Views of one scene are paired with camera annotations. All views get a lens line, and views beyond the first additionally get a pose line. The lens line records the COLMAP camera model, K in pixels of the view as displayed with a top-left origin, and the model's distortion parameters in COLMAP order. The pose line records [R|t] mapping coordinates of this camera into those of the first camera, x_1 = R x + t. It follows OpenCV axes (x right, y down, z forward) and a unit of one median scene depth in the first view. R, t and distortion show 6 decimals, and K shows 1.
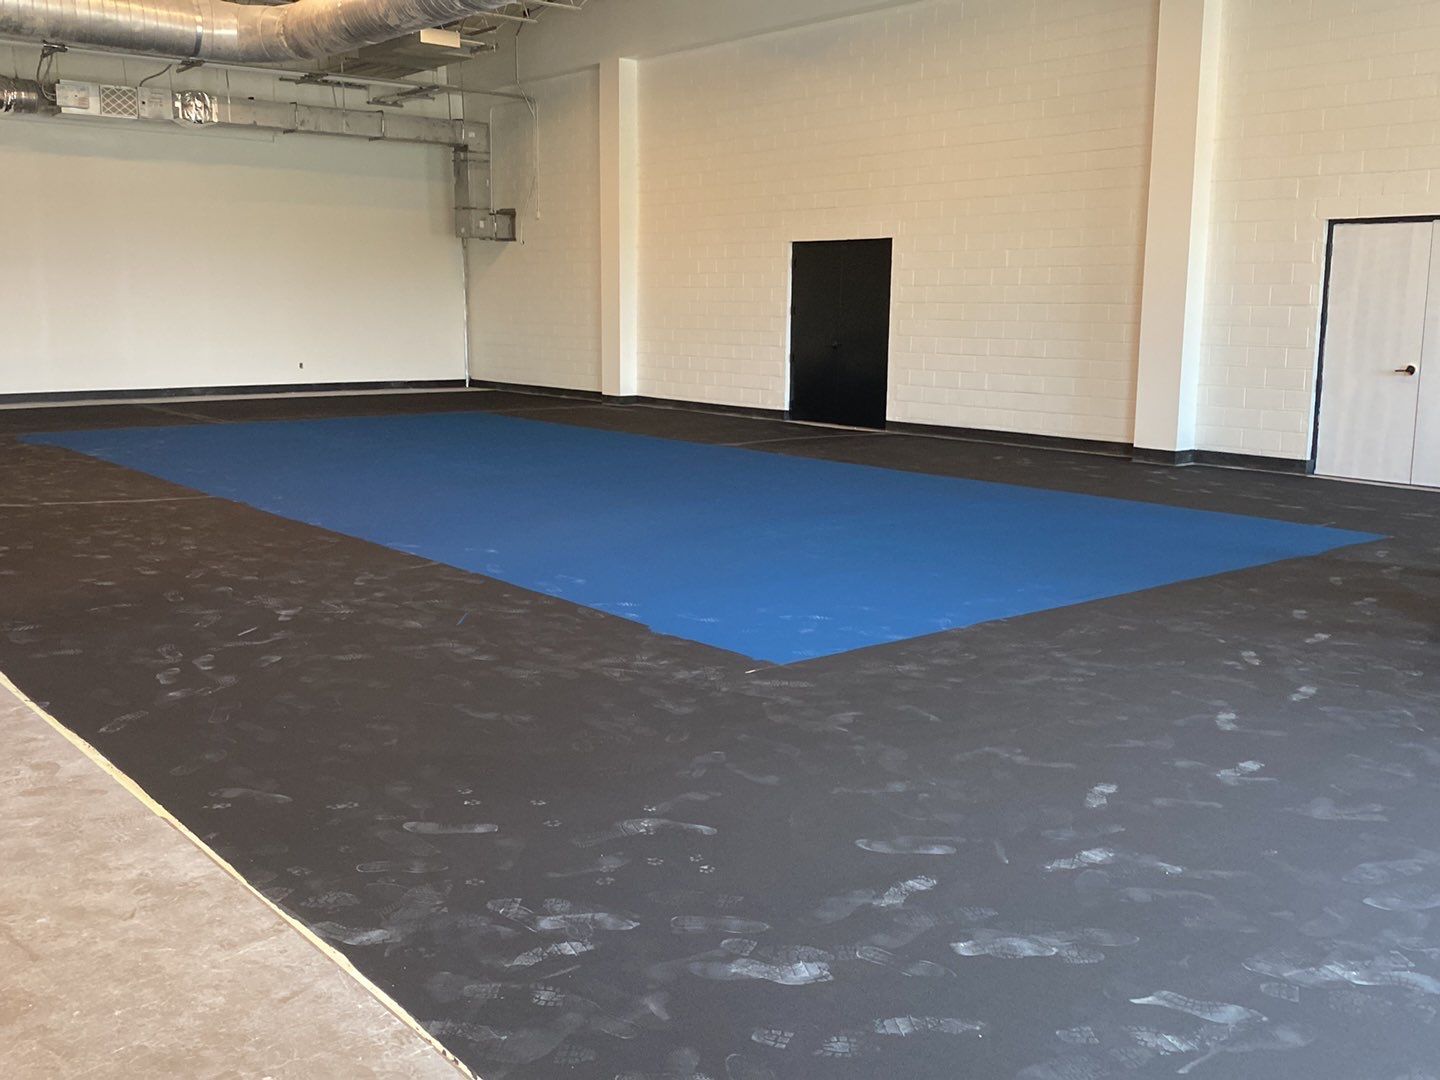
lens RADIAL K [[1416.0, 0, 724.8], [0, 1416.0, 533.6], [0, 0, 1]] dist [0.023351, 0.000000]
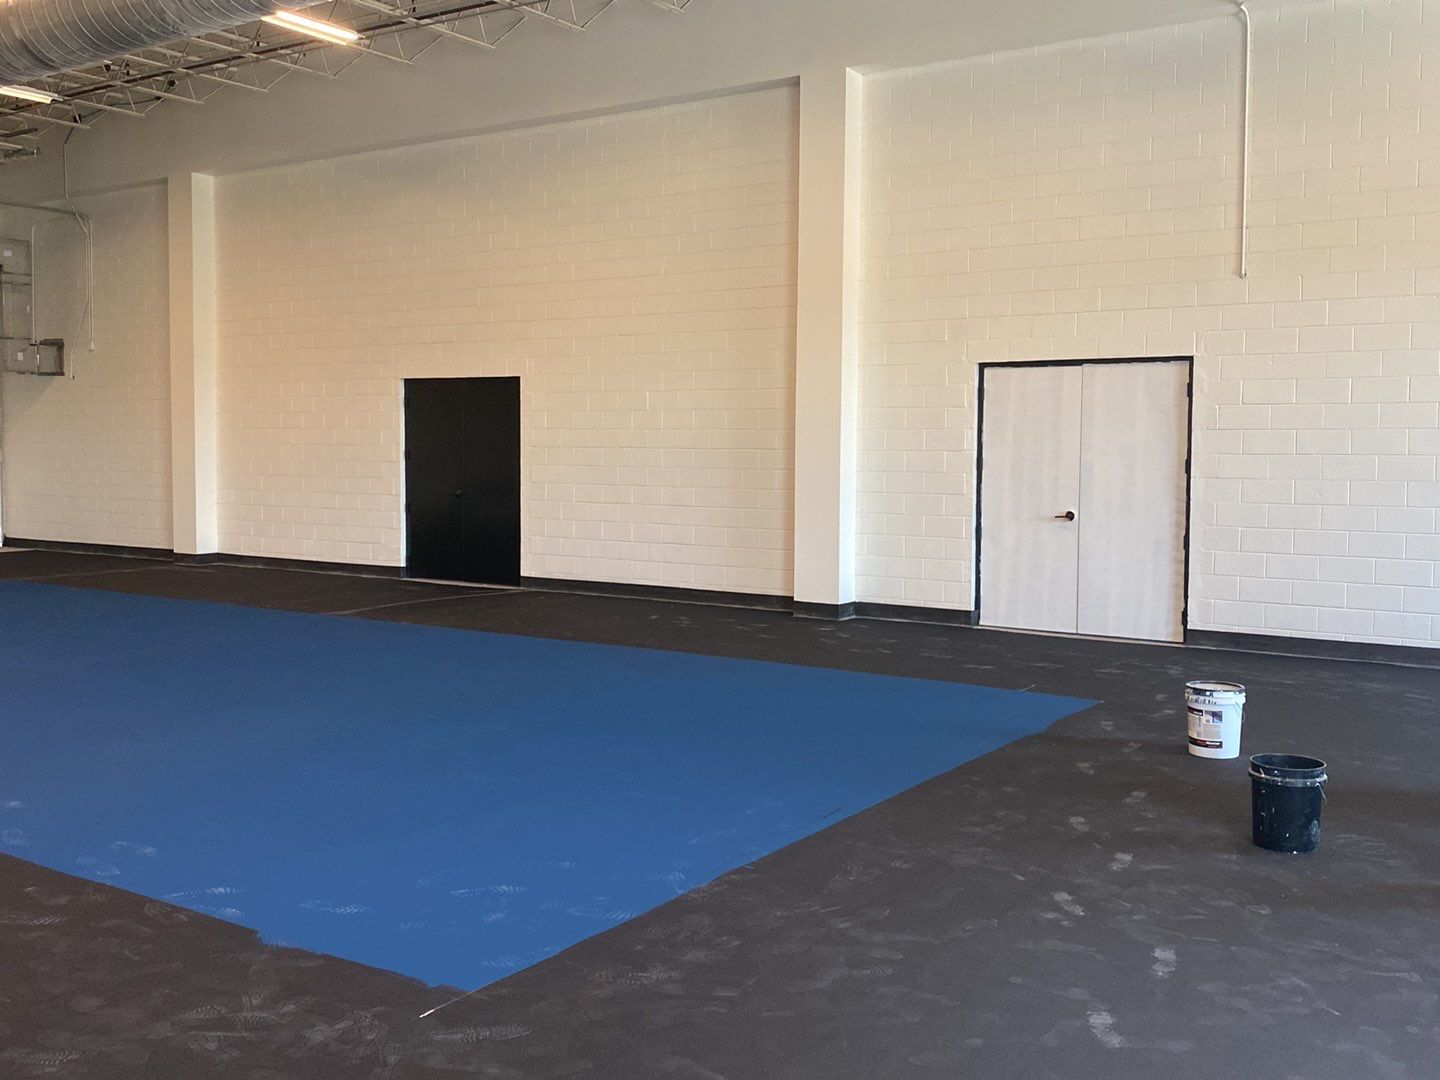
lens RADIAL K [[1416.0, 0, 742.4], [0, 1416.0, 521.9], [0, 0, 1]] dist [0.023351, 0.000000]
pose [[0.956595, -0.019970, 0.290735, -0.013374], [0.050188, 0.994032, -0.096853, -0.026705], [-0.287066, 0.107241, 0.951889, 0.134068]]
